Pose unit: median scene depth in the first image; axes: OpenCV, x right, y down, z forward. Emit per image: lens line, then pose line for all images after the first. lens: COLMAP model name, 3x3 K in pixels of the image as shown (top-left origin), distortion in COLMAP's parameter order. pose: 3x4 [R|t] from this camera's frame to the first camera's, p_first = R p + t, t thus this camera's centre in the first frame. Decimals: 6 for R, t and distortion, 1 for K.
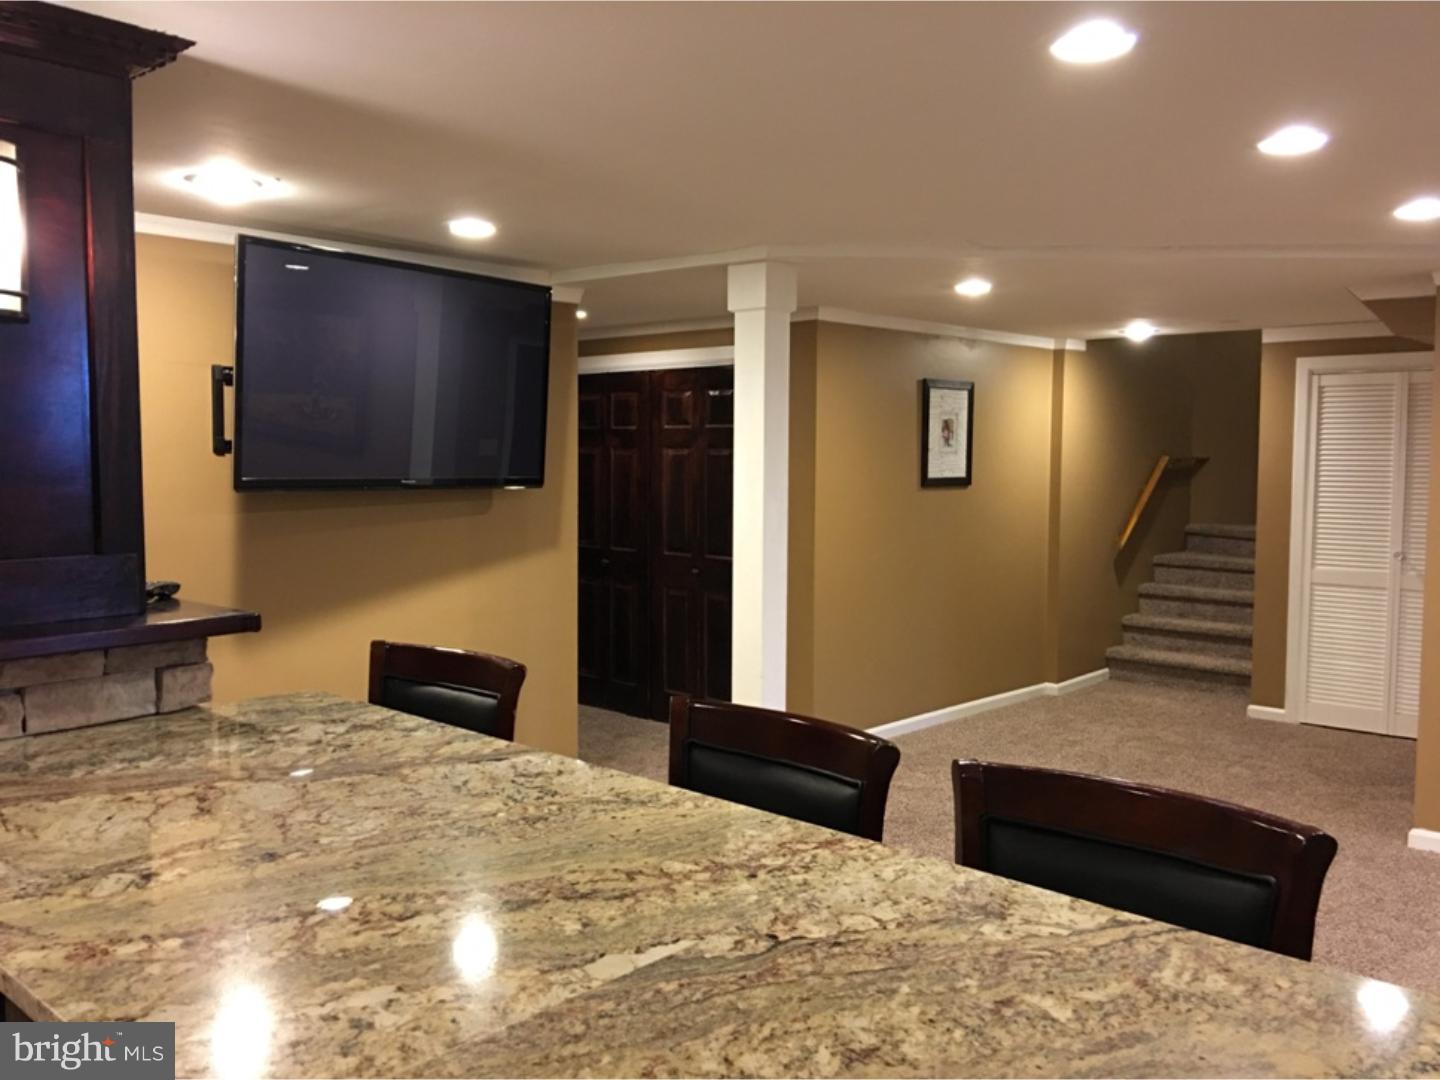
lens RADIAL K [[1226.4, 0, 720.0], [0, 1226.4, 540.0], [0, 0, 1]] dist [-0.008043, -0.002570]
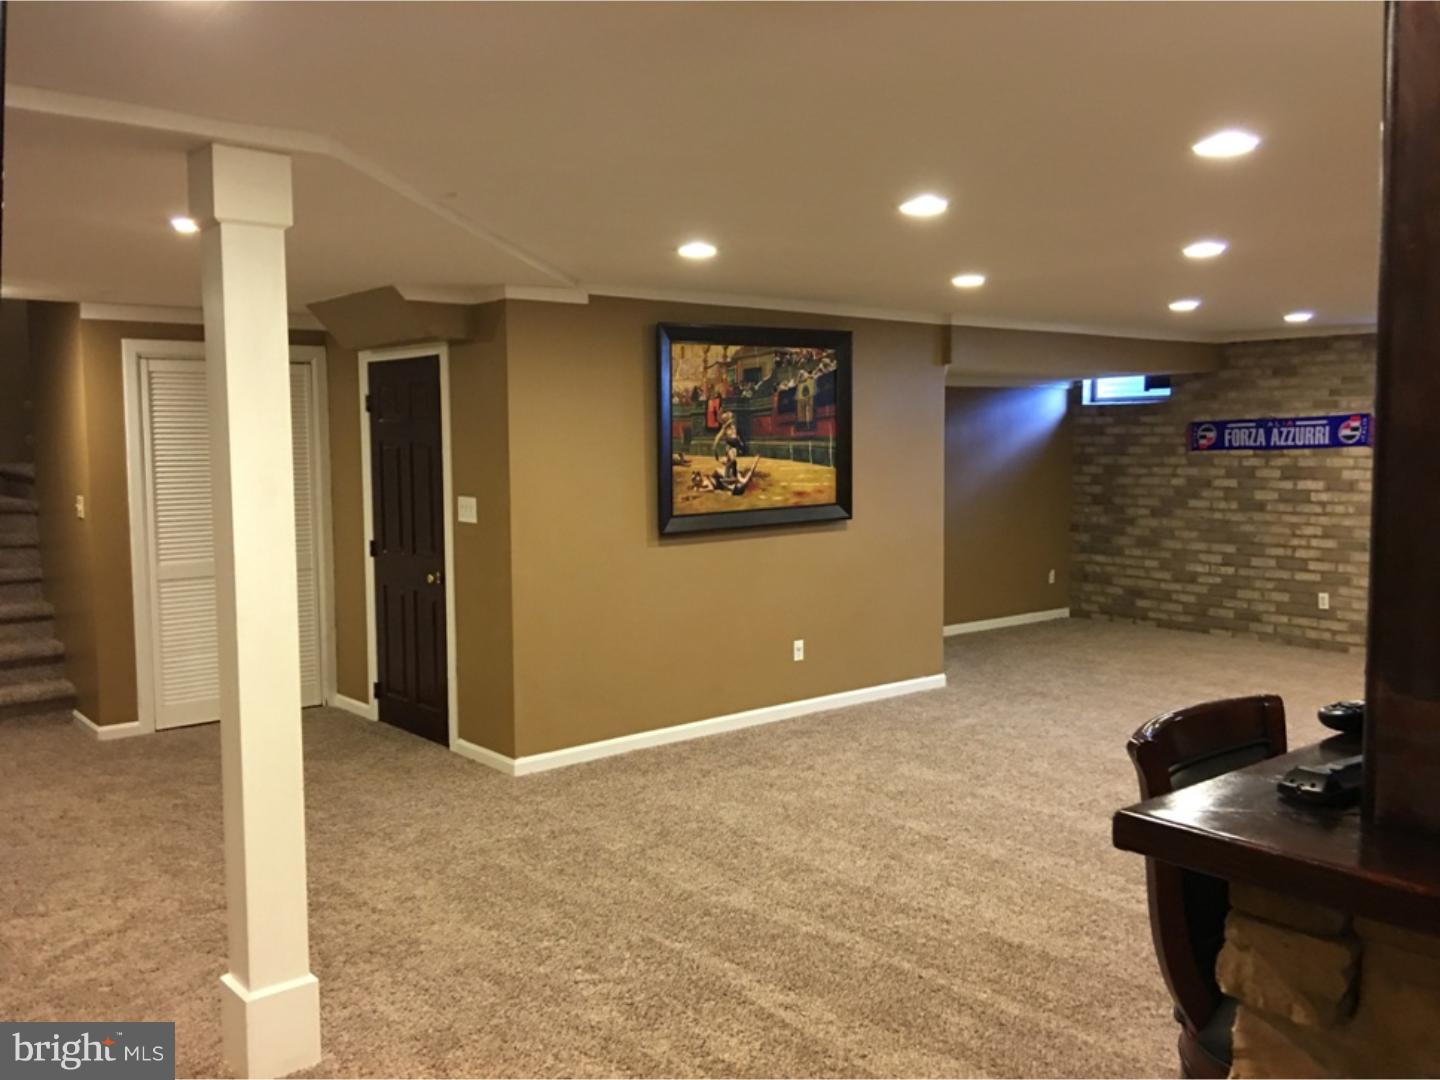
lens RADIAL K [[1226.4, 0, 720.0], [0, 1226.4, 540.0], [0, 0, 1]] dist [-0.008043, -0.002570]
pose [[0.146189, -0.081927, 0.985858, -0.379384], [0.075044, 0.994612, 0.071526, -0.030784], [-0.986406, 0.063527, 0.151550, 0.428350]]
